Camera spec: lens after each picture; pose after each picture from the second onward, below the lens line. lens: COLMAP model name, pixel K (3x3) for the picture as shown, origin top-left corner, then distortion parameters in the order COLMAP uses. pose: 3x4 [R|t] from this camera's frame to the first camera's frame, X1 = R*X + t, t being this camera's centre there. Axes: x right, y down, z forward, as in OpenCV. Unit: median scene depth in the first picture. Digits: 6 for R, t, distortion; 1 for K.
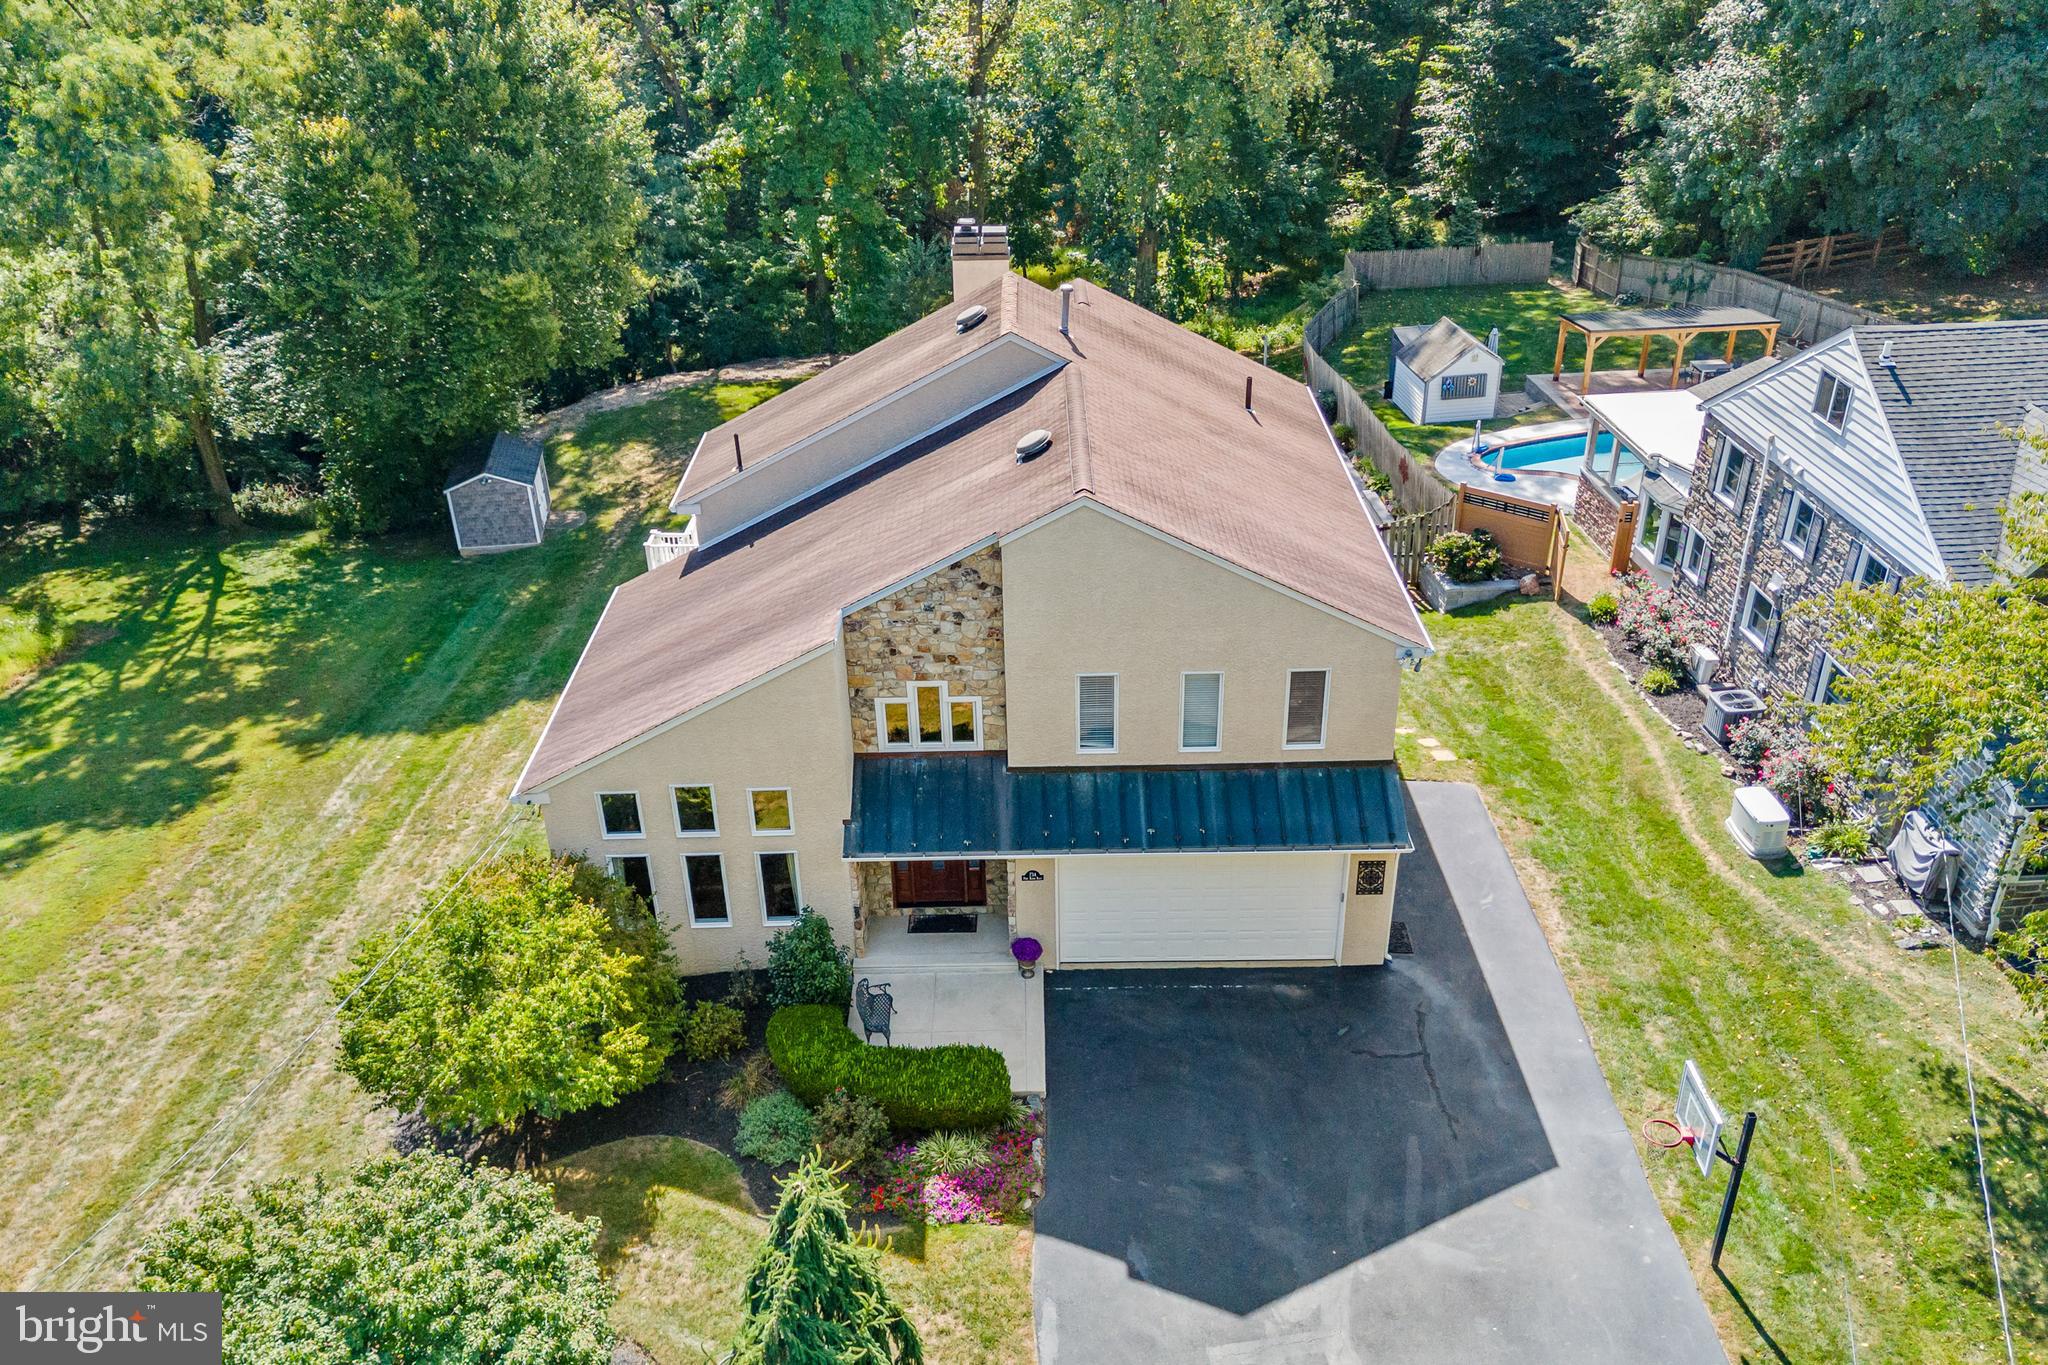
lens RADIAL K [[1627.7, 0, 1024.5], [0, 1627.7, 744.4], [0, 0, 1]] dist [0.083560, -0.085320]
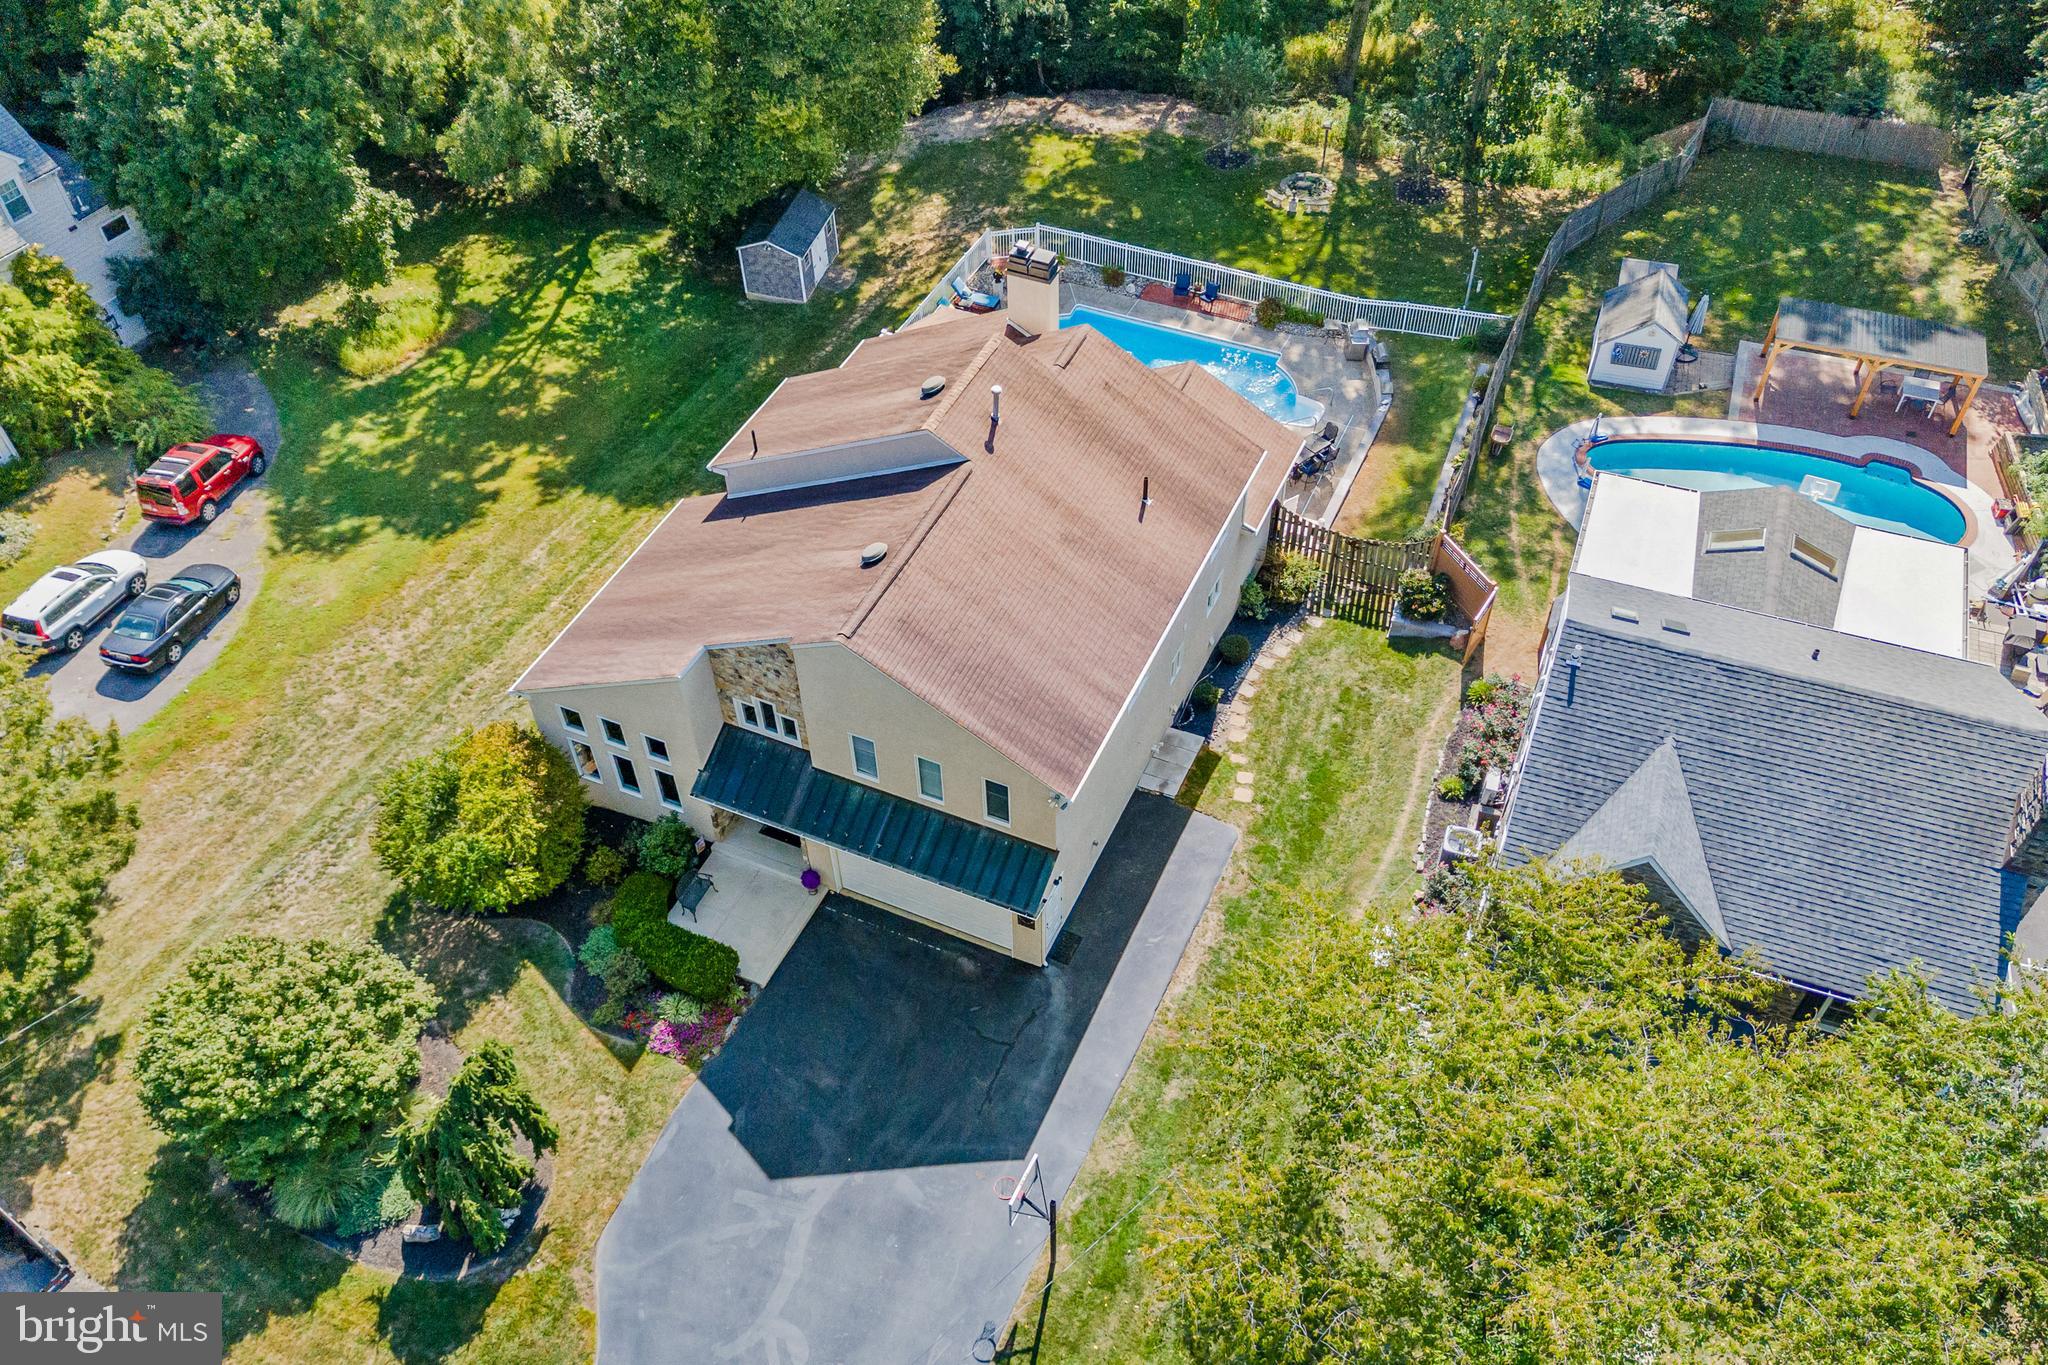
lens RADIAL K [[1627.7, 0, 1024.5], [0, 1627.7, 744.4], [0, 0, 1]] dist [0.083560, -0.085320]
pose [[0.909650, 0.314562, -0.271269, 0.538544], [-0.210516, 0.912114, 0.351755, -0.542951], [0.358077, -0.262867, 0.895925, -0.212929]]
